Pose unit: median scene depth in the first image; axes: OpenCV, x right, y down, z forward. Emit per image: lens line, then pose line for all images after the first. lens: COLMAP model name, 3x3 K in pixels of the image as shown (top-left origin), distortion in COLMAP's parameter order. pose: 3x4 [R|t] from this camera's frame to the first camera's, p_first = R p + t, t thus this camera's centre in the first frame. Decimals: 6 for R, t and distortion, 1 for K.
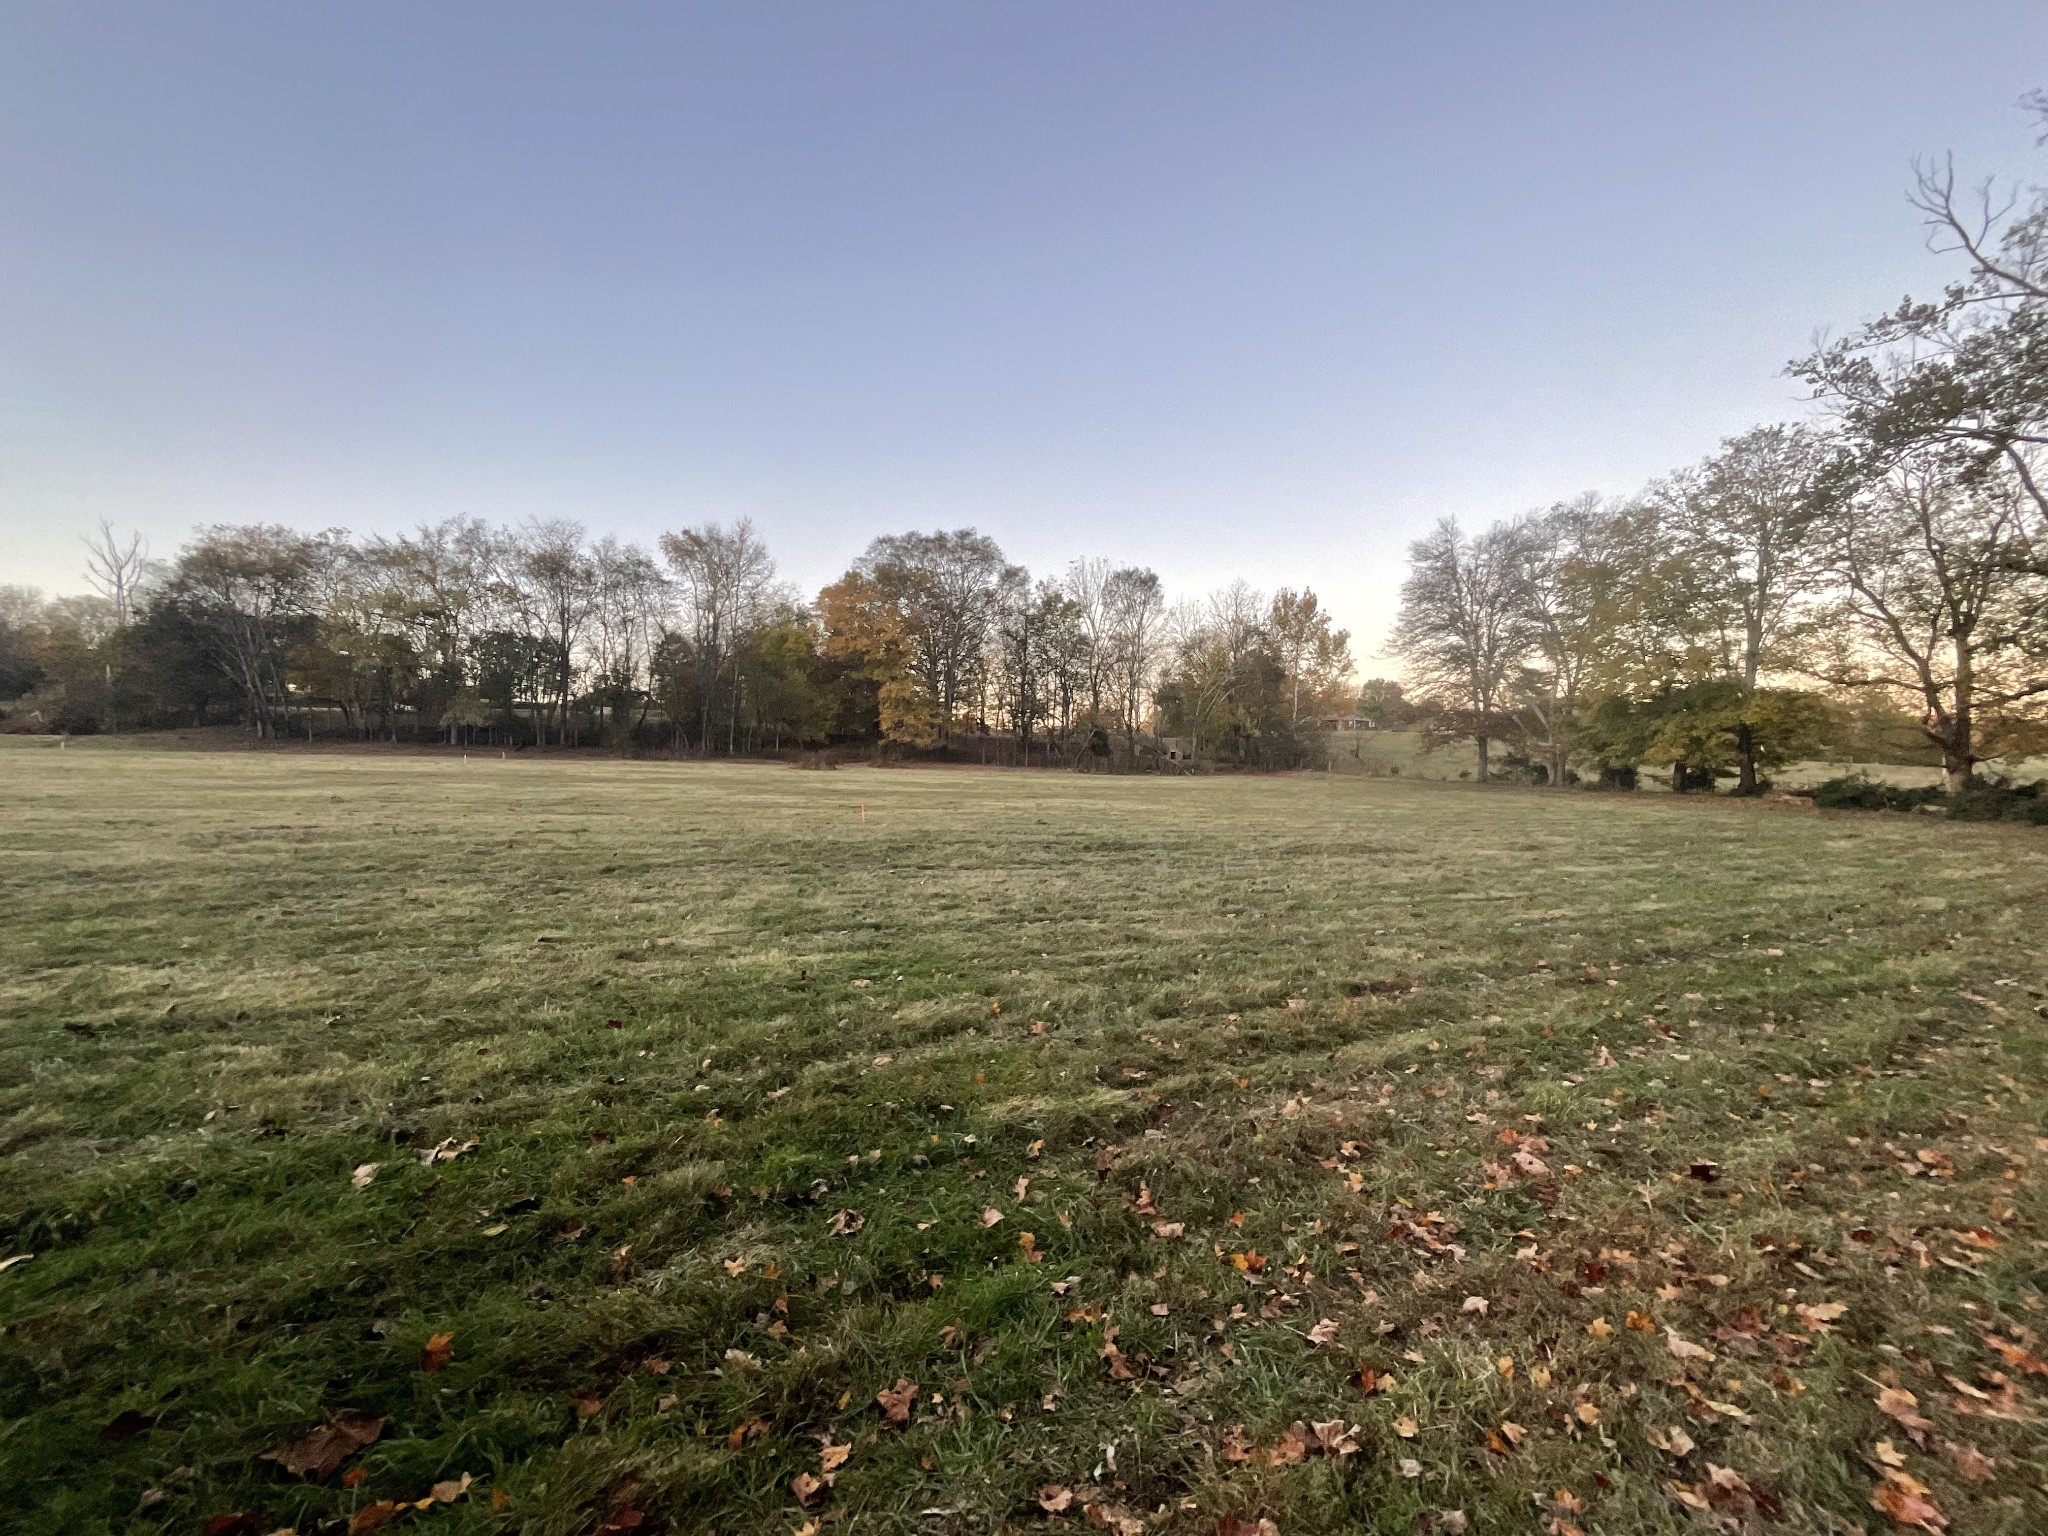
lens RADIAL K [[822.3, 0, 1012.5], [0, 822.3, 774.1], [0, 0, 1]] dist [0.005888, -0.000703]
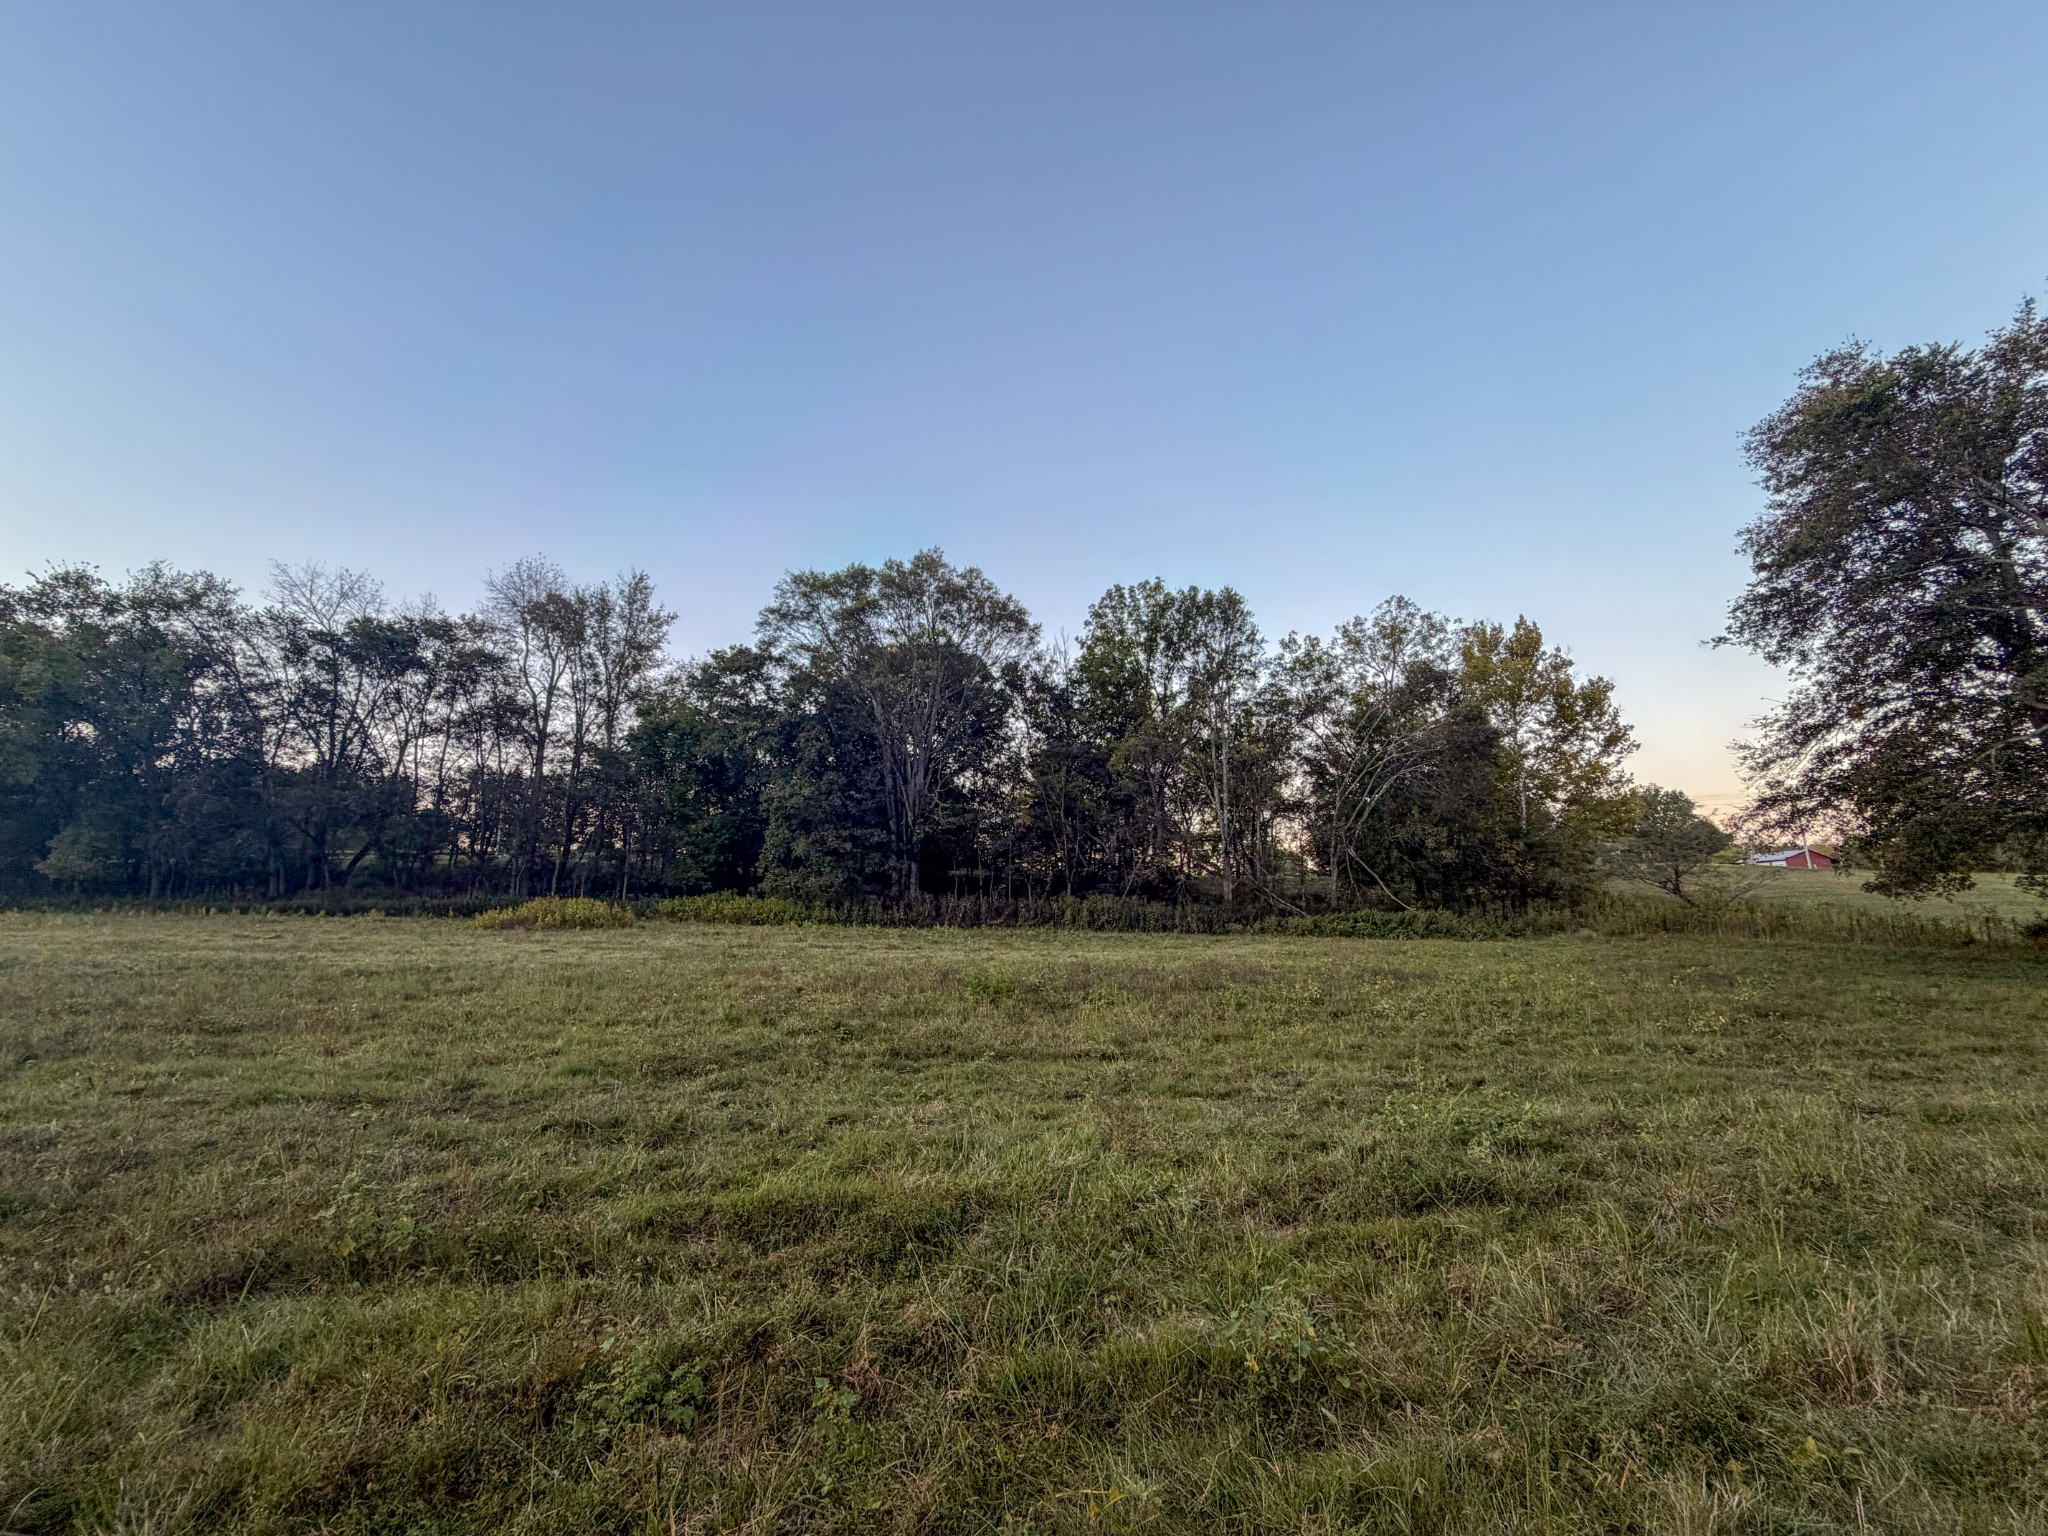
lens RADIAL K [[822.3, 0, 1016.7], [0, 822.3, 769.6], [0, 0, 1]] dist [0.005888, -0.000703]
pose [[0.974165, -0.050007, -0.220231, 0.145328], [0.006422, 0.980916, -0.194324, -0.000957], [0.225746, 0.187889, 0.955896, 0.416578]]
